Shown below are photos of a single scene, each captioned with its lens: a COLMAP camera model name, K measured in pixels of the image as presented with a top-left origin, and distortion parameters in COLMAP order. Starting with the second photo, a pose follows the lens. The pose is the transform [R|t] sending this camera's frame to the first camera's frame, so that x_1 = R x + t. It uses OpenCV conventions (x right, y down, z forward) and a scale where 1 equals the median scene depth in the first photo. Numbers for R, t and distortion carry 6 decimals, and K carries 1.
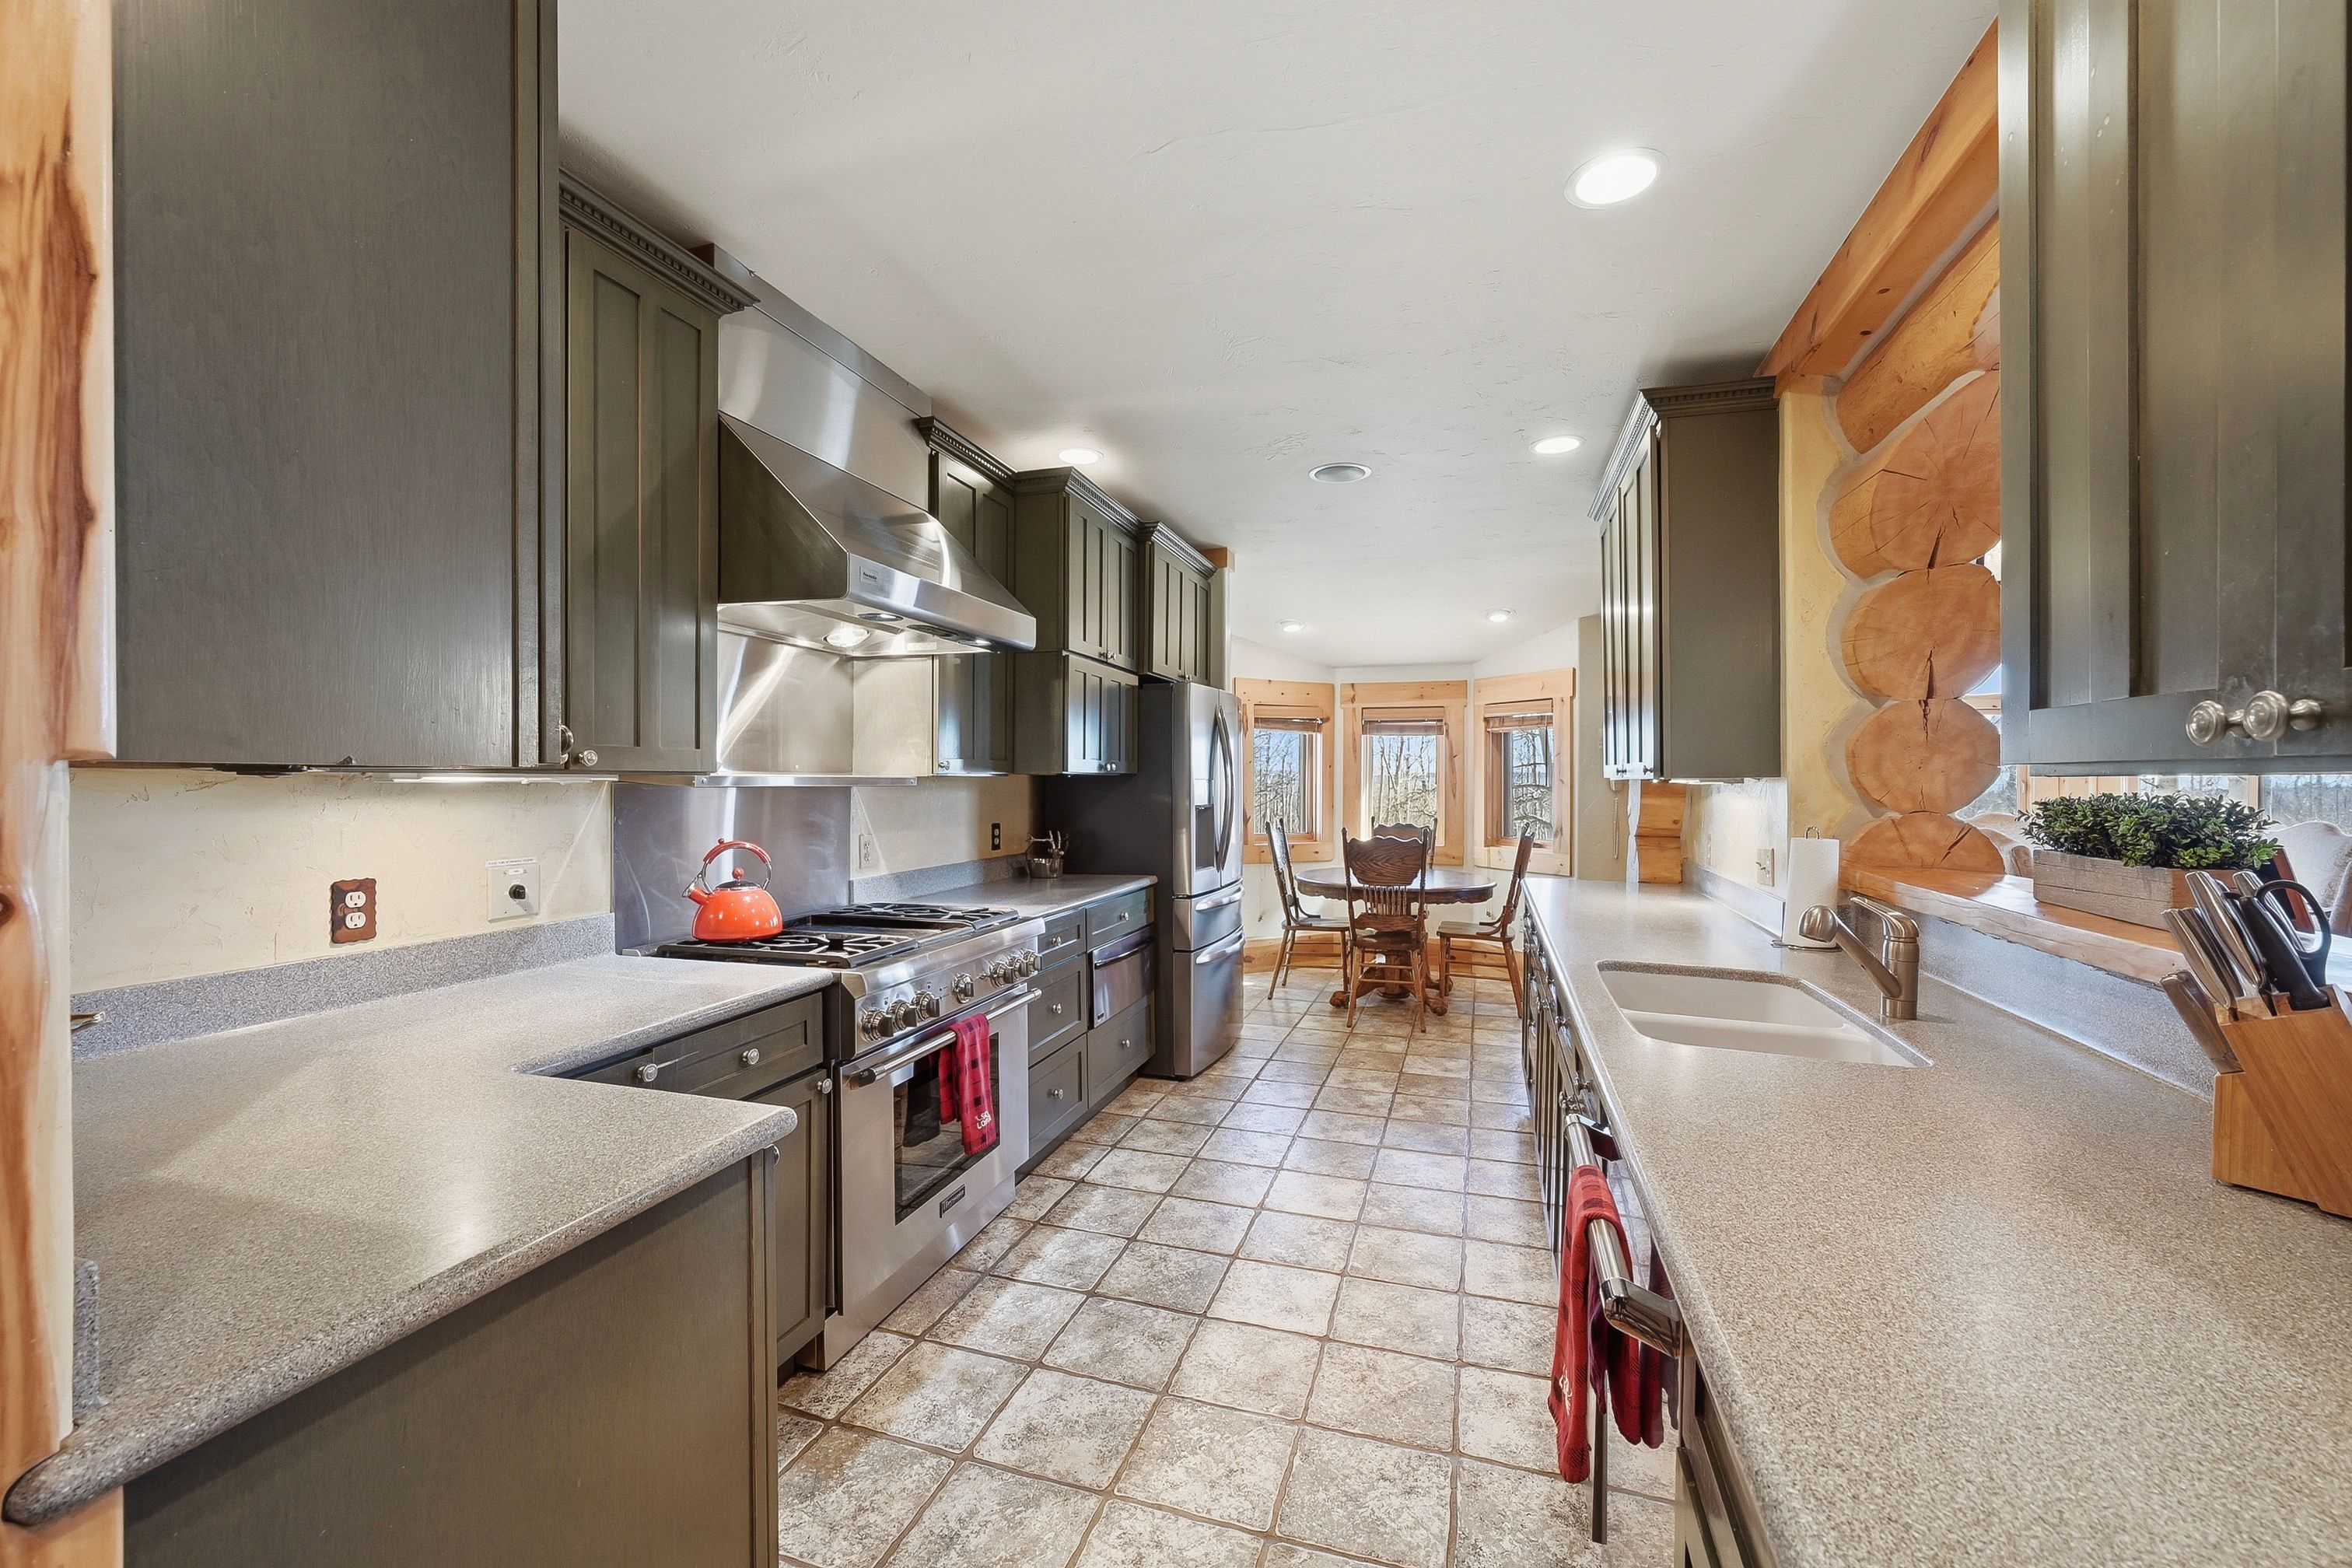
lens RADIAL K [[935.9, 0, 1182.5], [0, 935.9, 779.9], [0, 0, 1]] dist [-0.002339, 0.000584]
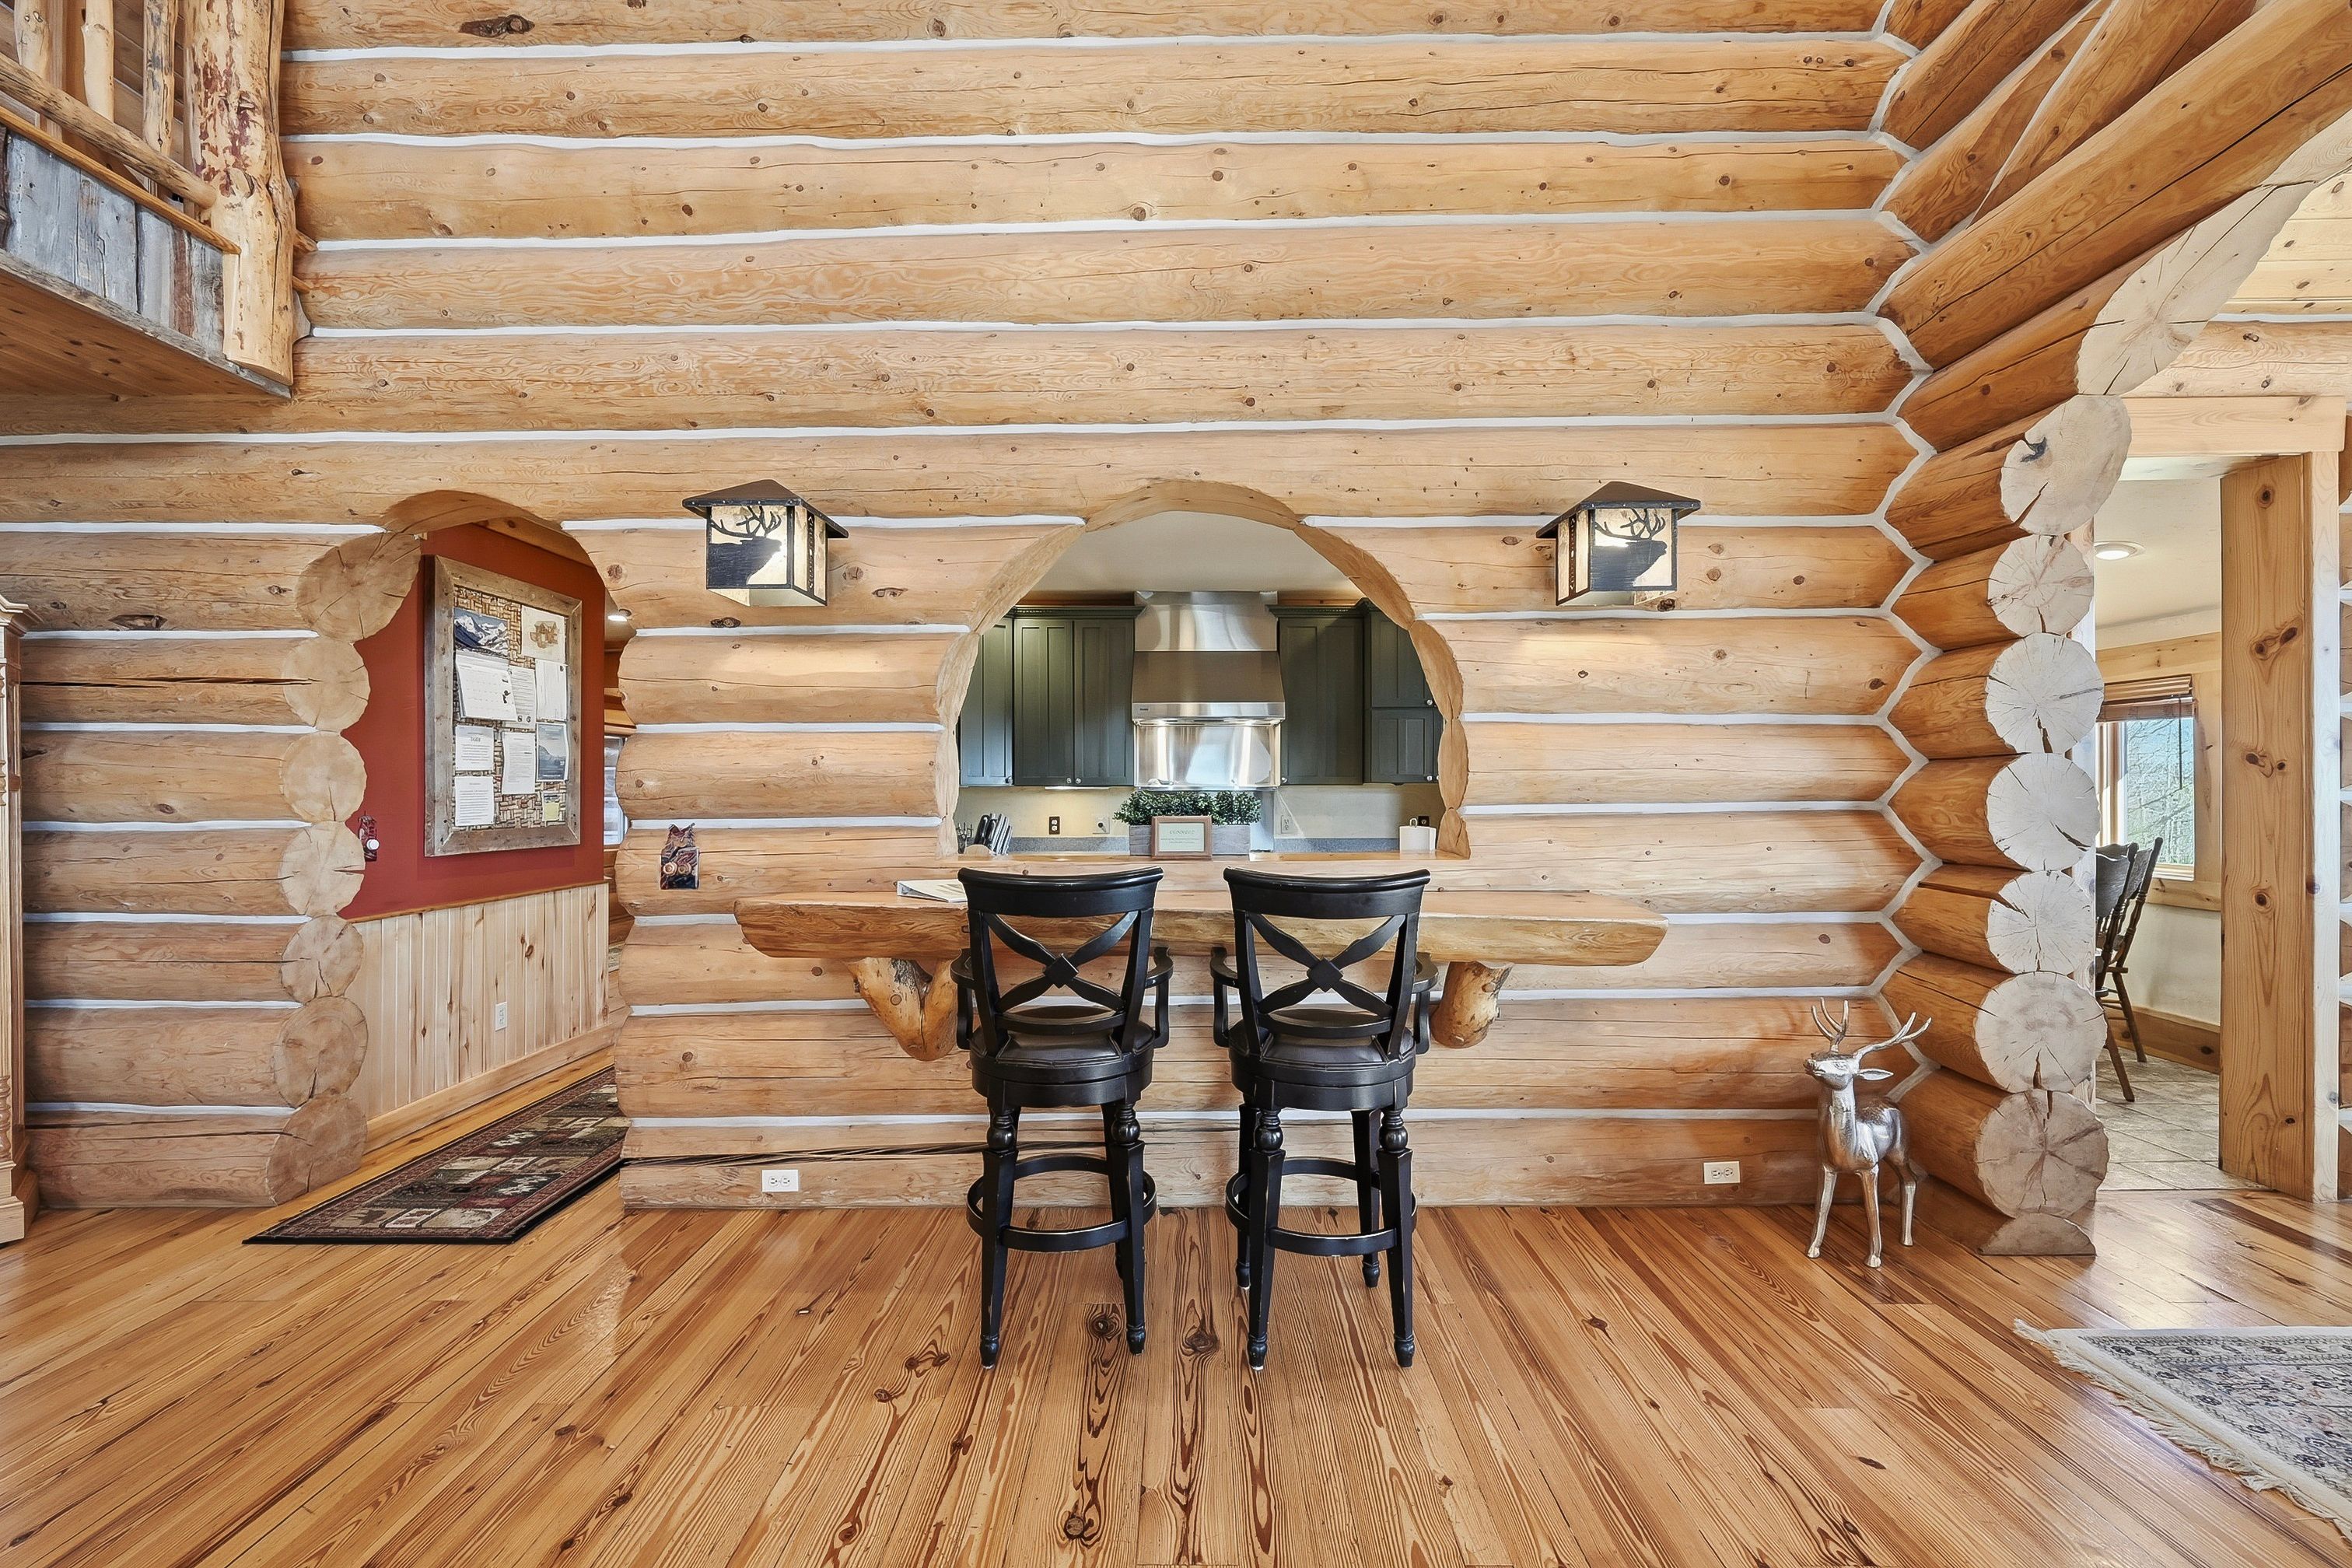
lens RADIAL K [[935.9, 0, 1184.0], [0, 935.9, 784.7], [0, 0, 1]] dist [-0.002339, 0.000584]
pose [[0.312366, -0.008790, -0.949921, 1.680798], [0.004855, 0.999959, -0.007657, 0.009150], [0.949950, -0.002220, 0.312395, 0.223651]]
